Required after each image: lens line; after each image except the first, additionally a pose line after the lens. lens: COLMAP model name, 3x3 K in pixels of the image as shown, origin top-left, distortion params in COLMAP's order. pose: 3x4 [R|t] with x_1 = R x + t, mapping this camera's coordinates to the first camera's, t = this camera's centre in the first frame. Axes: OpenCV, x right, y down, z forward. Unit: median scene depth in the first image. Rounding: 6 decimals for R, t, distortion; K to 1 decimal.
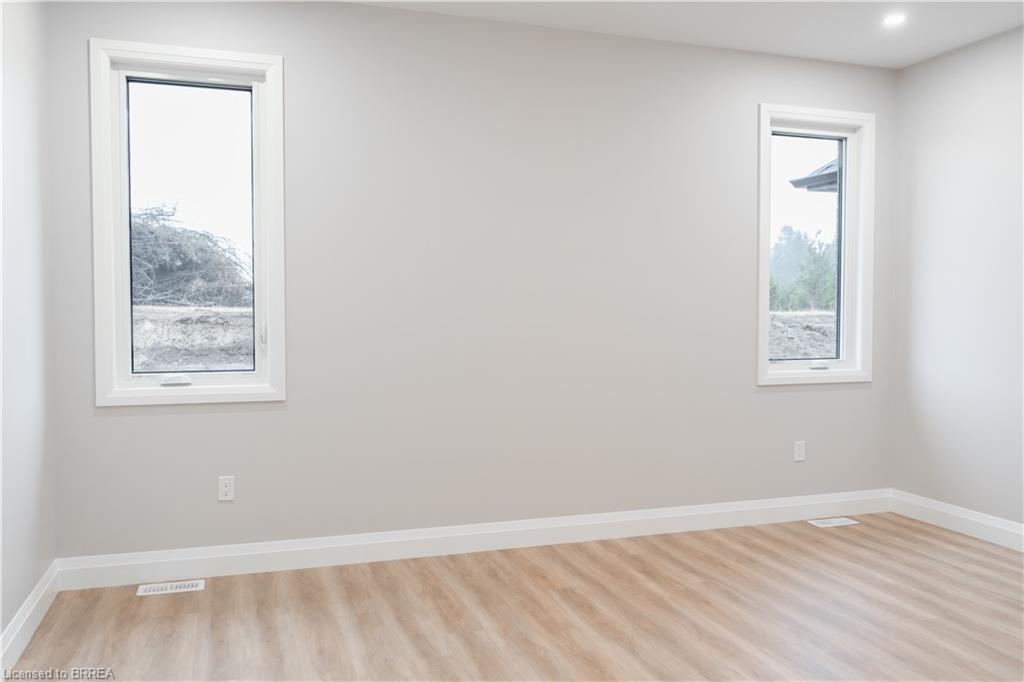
lens RADIAL K [[836.4, 0, 512.0], [0, 836.4, 341.0], [0, 0, 1]] dist [0.006688, 0.000940]
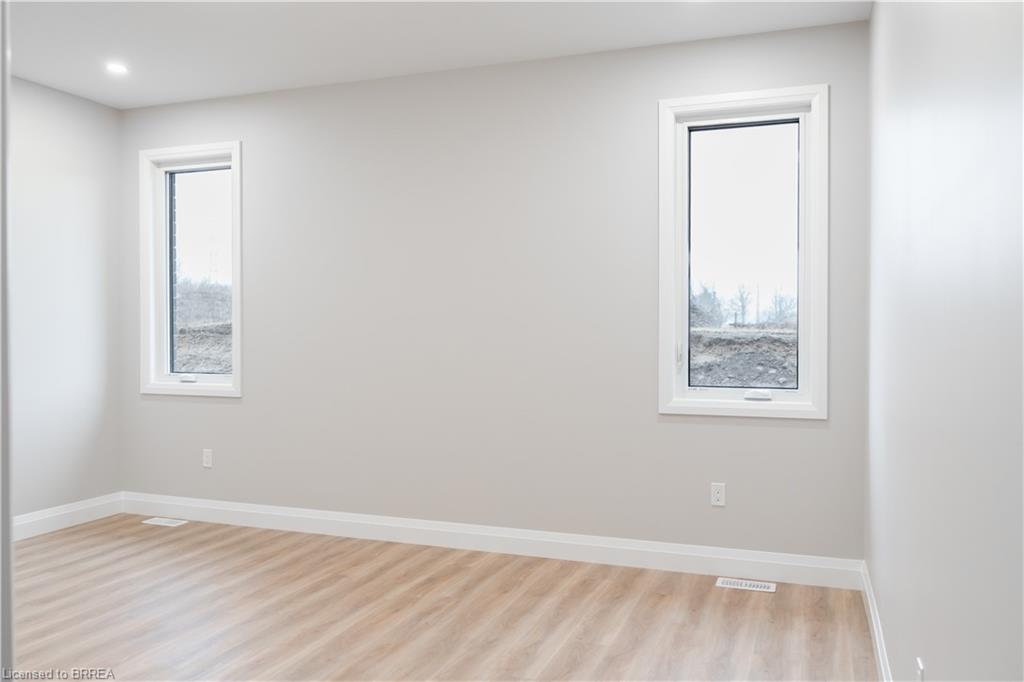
lens RADIAL K [[797.6, 0, 512.0], [0, 797.6, 341.0], [0, 0, 1]] dist [-0.046395, 0.000058]
pose [[0.769574, 0.007216, -0.638517, 0.736699], [-0.022288, 0.999630, -0.015564, -0.007613], [0.638169, 0.026209, 0.769450, 0.250926]]
